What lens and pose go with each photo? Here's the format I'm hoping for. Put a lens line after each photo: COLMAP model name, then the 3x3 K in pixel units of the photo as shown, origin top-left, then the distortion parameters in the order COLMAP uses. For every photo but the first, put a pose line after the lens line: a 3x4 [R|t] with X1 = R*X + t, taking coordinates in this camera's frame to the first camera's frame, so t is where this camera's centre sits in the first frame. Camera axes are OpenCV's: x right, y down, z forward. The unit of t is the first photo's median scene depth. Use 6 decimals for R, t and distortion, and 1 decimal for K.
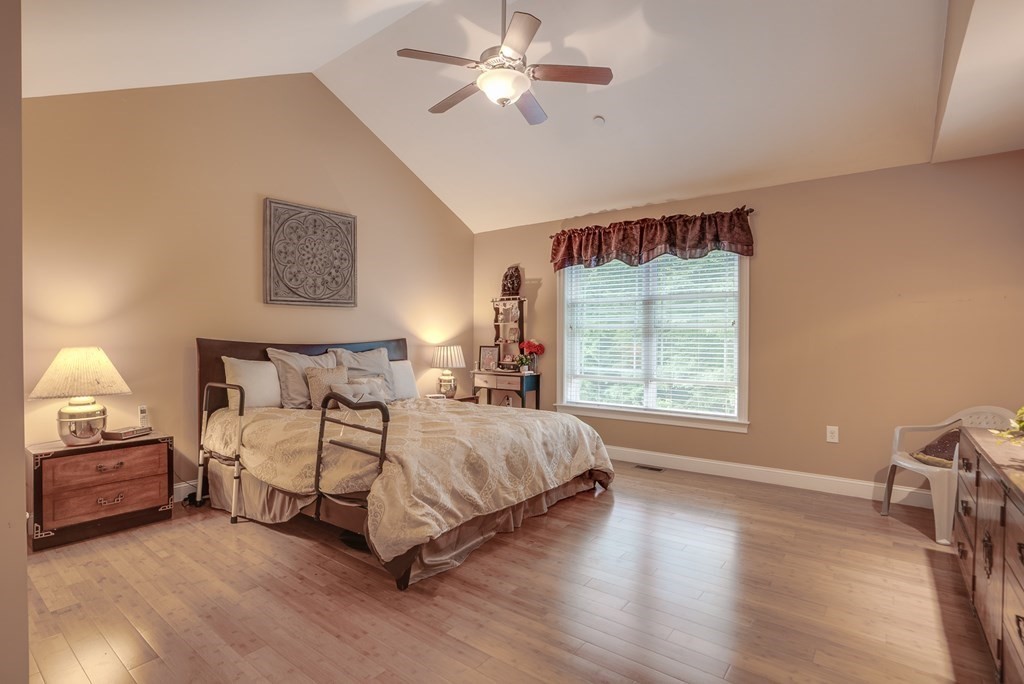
lens RADIAL K [[549.5, 0, 472.2], [0, 549.5, 333.4], [0, 0, 1]] dist [-0.067872, 0.031203]
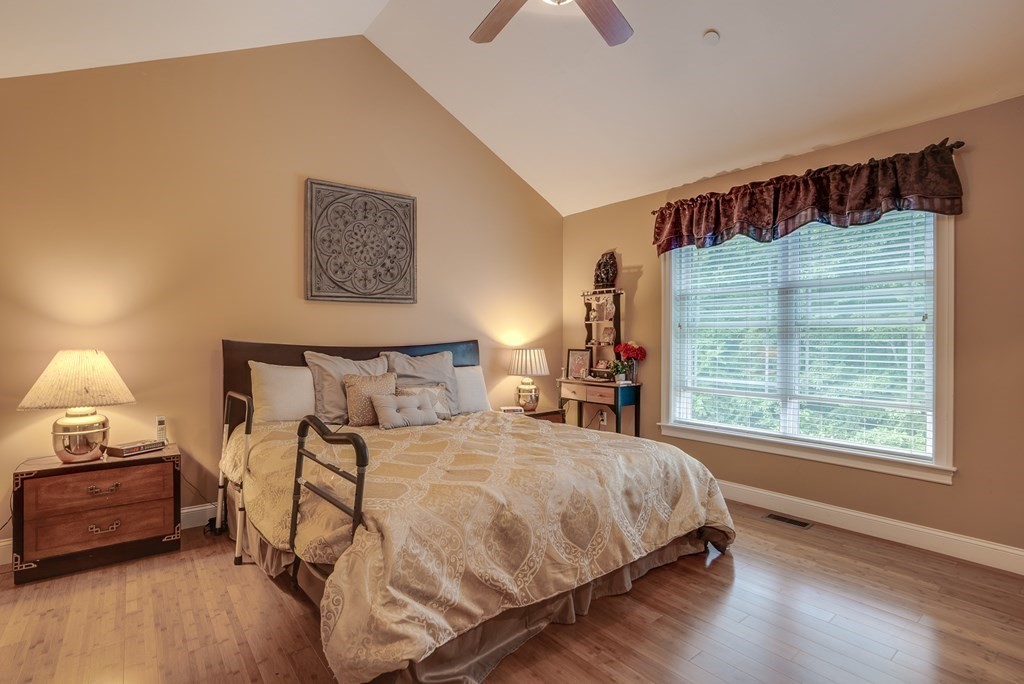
lens RADIAL K [[549.5, 0, 472.2], [0, 549.5, 333.4], [0, 0, 1]] dist [-0.067872, 0.031203]
pose [[0.978074, -0.001992, -0.208248, 0.069601], [0.001440, 0.999995, -0.002802, 0.001634], [0.208253, 0.002441, 0.978072, 0.237000]]
